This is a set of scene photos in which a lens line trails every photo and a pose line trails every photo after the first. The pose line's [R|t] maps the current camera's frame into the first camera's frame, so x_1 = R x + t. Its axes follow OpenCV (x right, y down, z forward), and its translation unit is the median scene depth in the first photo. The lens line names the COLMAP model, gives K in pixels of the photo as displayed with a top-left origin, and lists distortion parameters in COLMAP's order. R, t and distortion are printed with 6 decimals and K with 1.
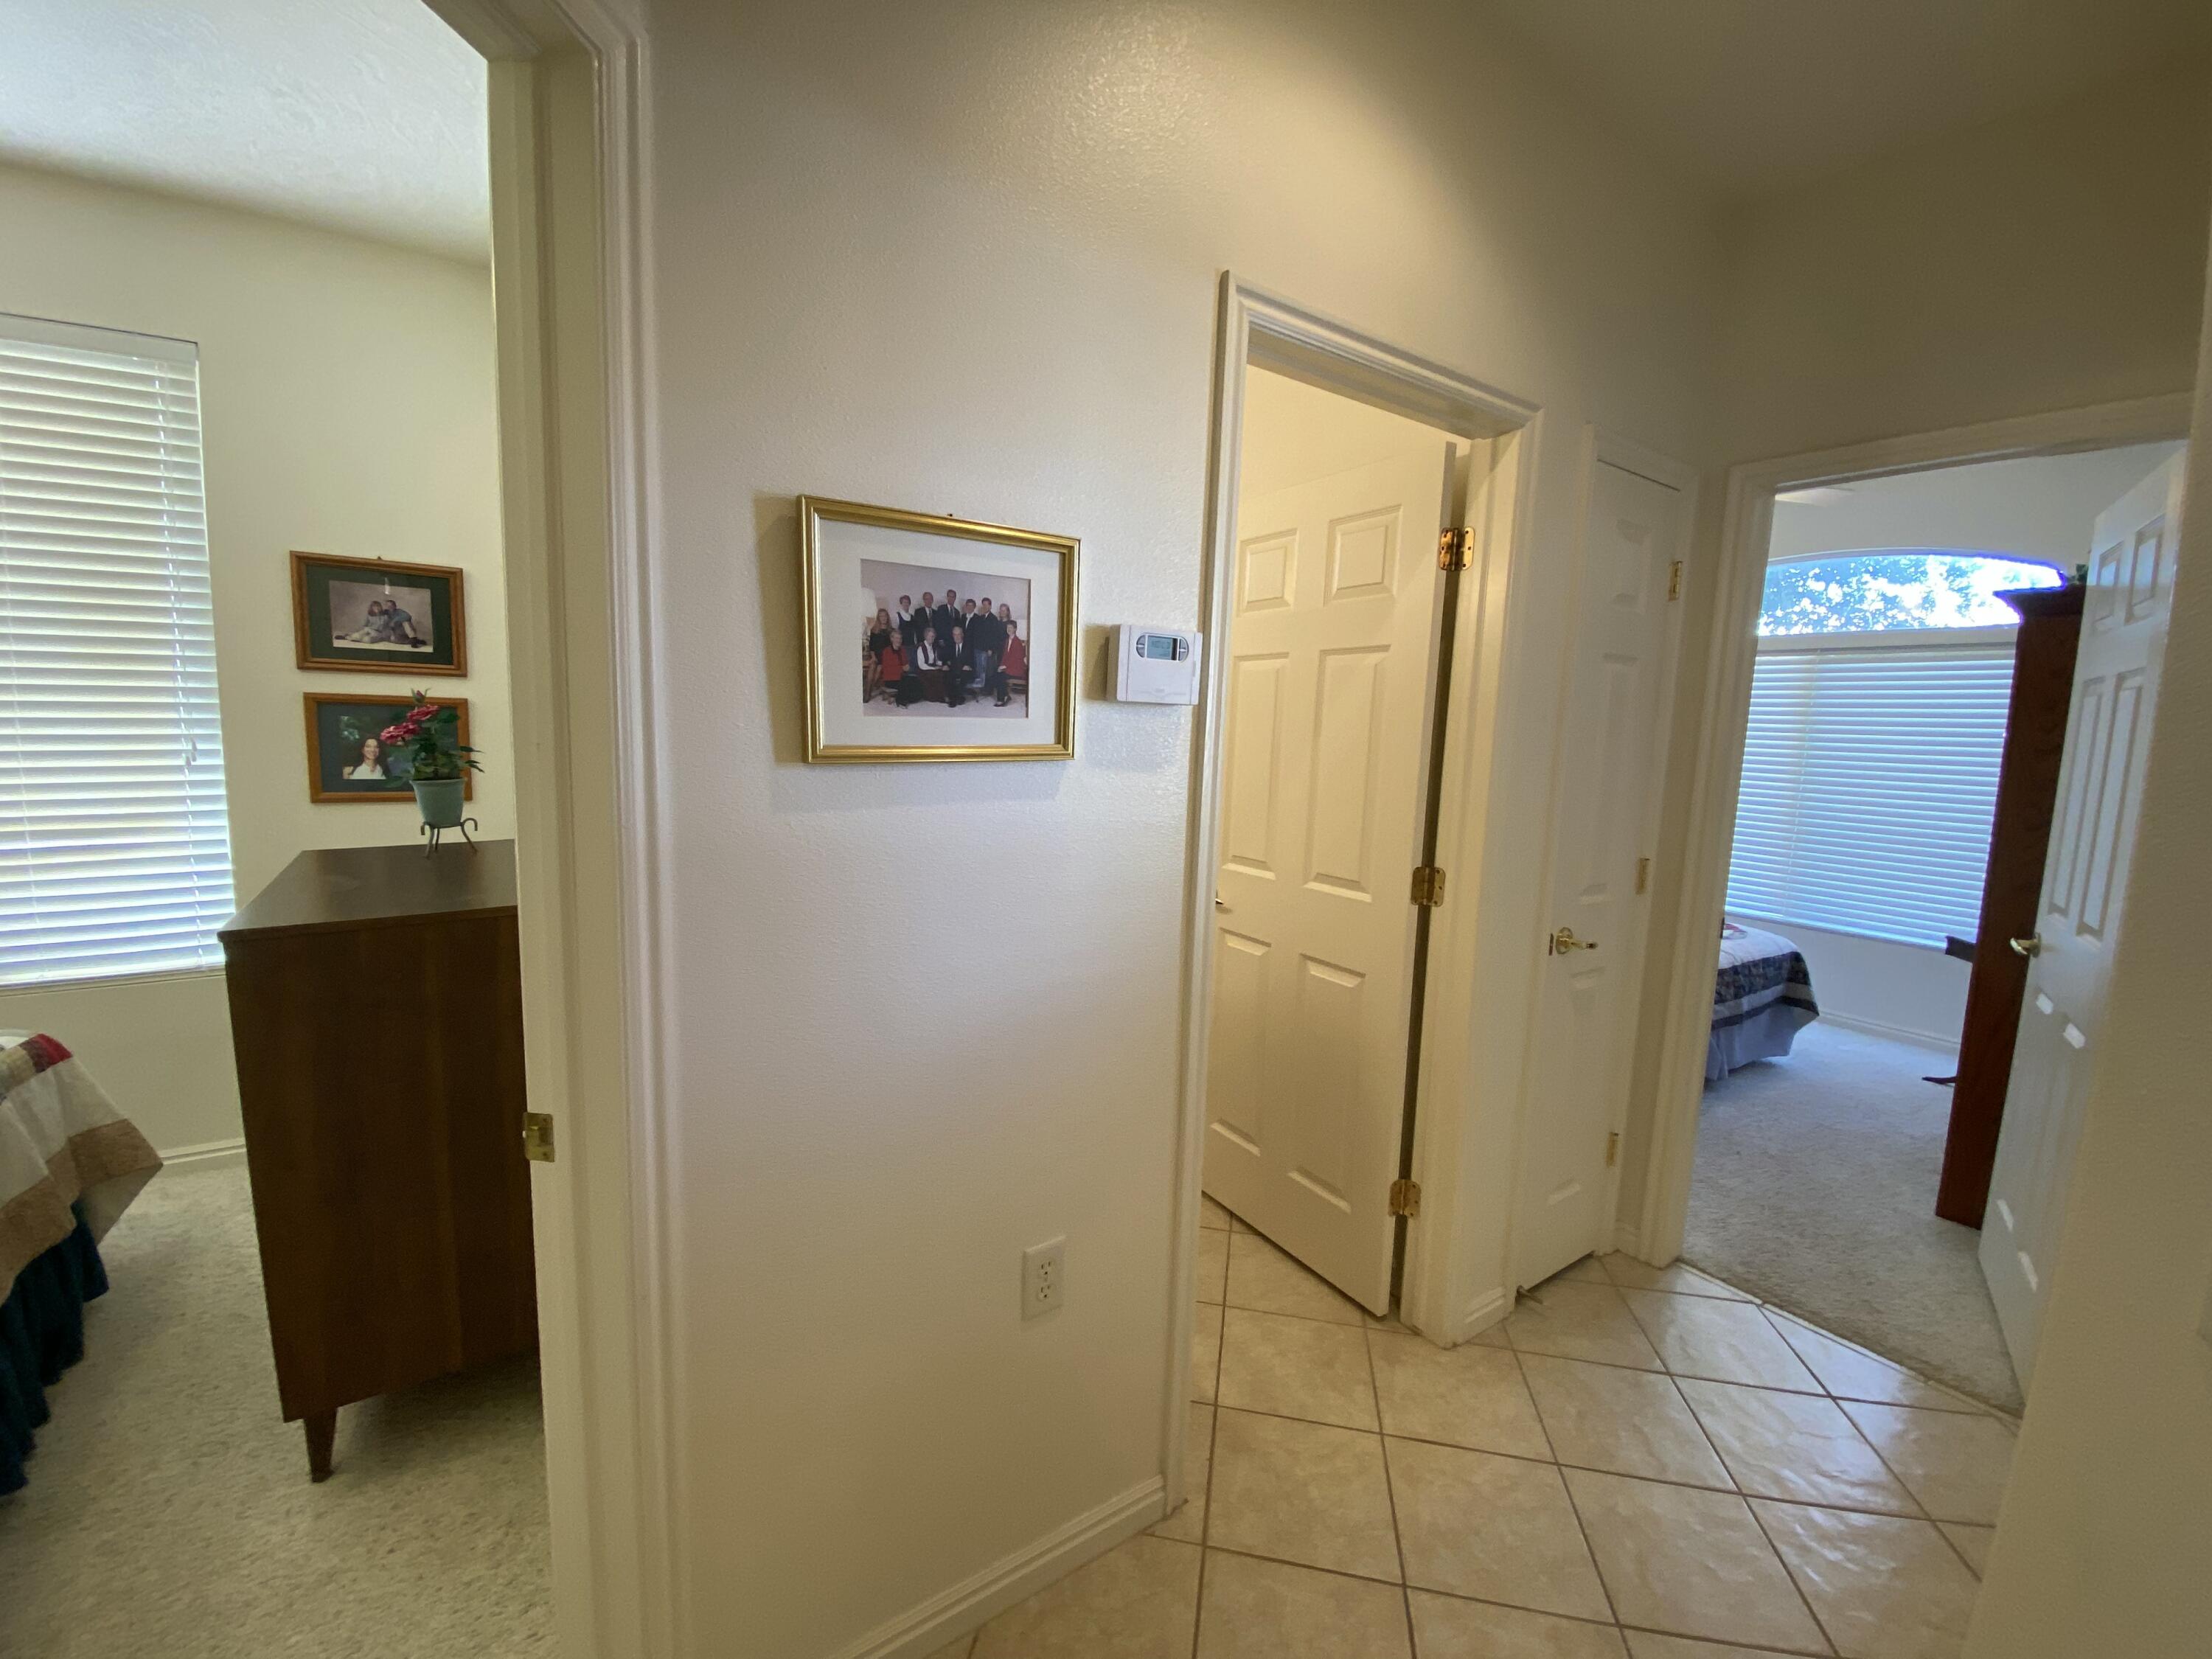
lens RADIAL K [[890.3, 0, 1100.5], [0, 890.3, 826.2], [0, 0, 1]] dist [0.019036, -0.019892]
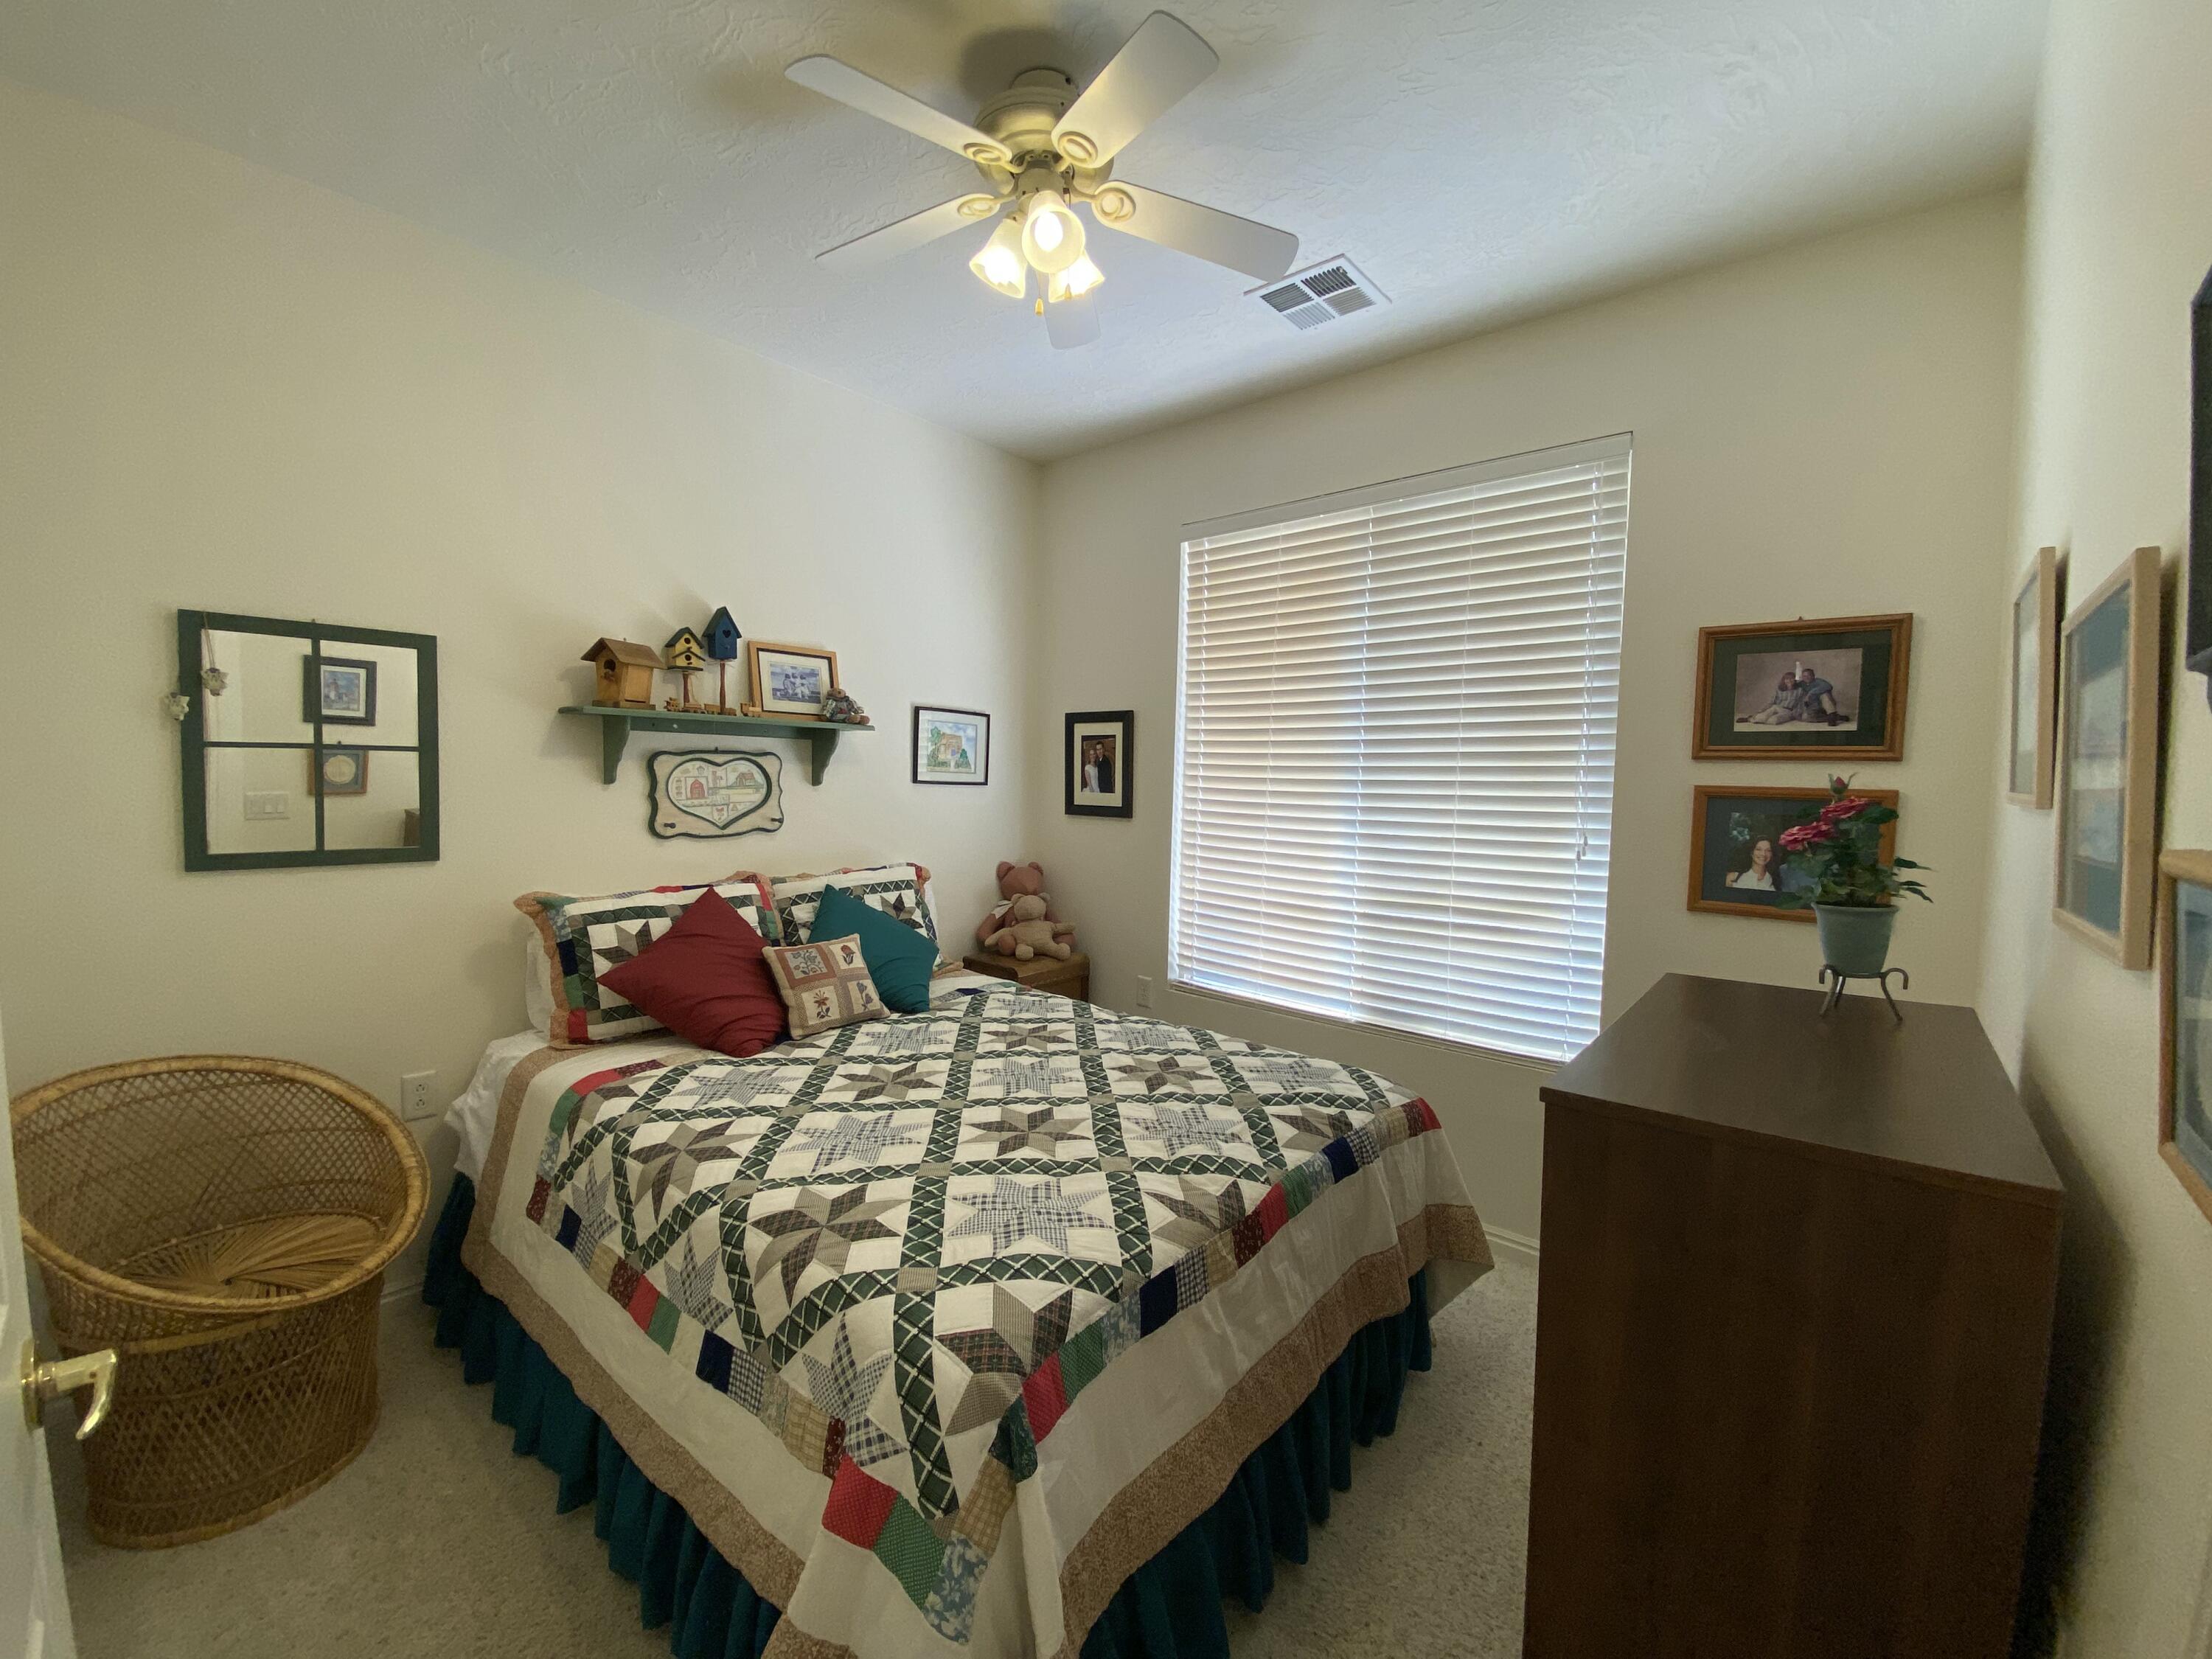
lens RADIAL K [[890.3, 0, 1100.5], [0, 890.3, 826.2], [0, 0, 1]] dist [0.019036, -0.019892]
pose [[0.252254, 0.023113, -0.967385, -0.193166], [-0.131648, 0.991239, -0.010645, -0.024248], [0.958664, 0.130040, 0.253086, 0.227395]]
